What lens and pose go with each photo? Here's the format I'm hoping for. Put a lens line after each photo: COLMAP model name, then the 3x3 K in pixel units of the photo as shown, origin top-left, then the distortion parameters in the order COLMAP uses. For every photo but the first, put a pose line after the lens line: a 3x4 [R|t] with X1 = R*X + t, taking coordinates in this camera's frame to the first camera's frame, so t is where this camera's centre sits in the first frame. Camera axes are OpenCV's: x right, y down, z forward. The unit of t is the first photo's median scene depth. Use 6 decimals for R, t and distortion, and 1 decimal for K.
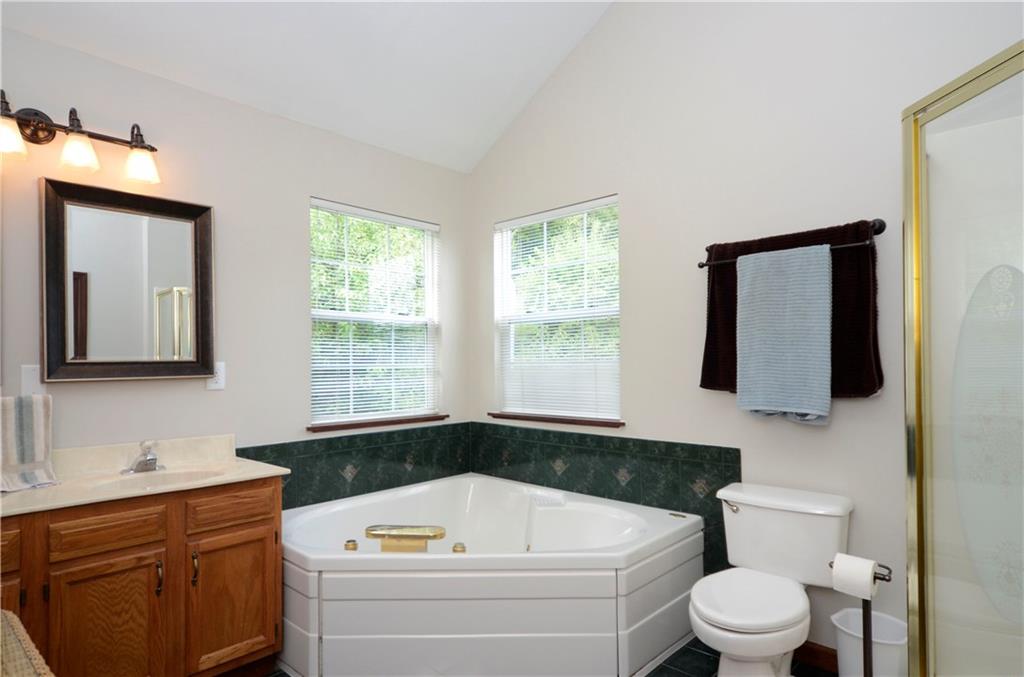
lens RADIAL K [[559.6, 0, 509.7], [0, 559.6, 357.5], [0, 0, 1]] dist [0.001111, 0.001937]
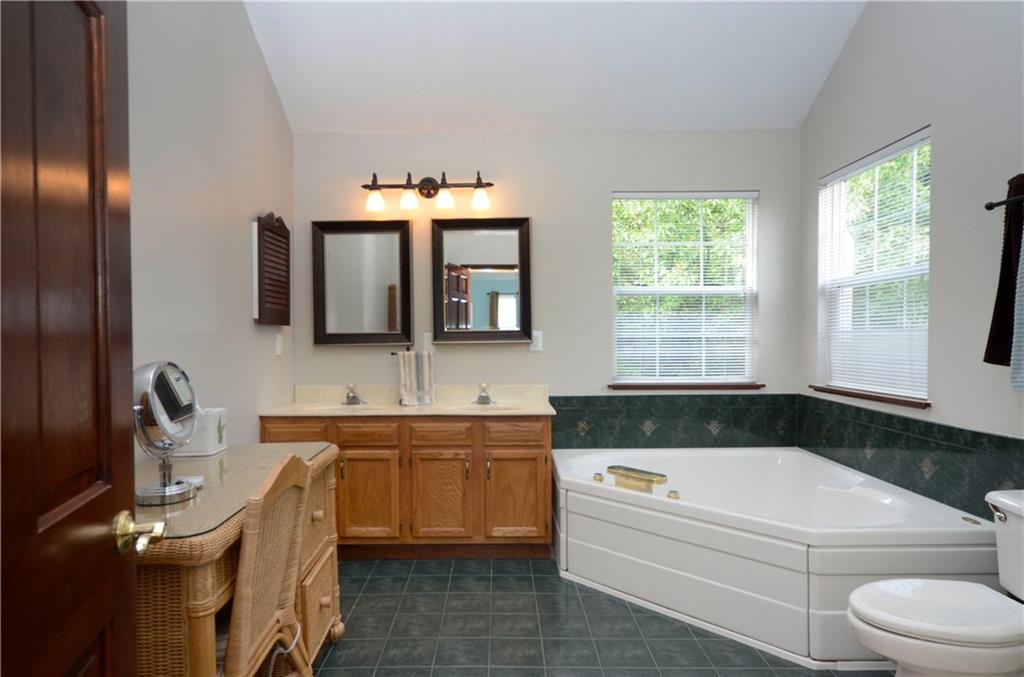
lens RADIAL K [[569.9, 0, 513.6], [0, 569.9, 352.9], [0, 0, 1]] dist [-0.010521, 0.001076]
pose [[0.721084, 0.023752, -0.692440, 0.440680], [0.007776, 0.999072, 0.042368, 0.001552], [0.692804, -0.035935, 0.720230, -0.039339]]
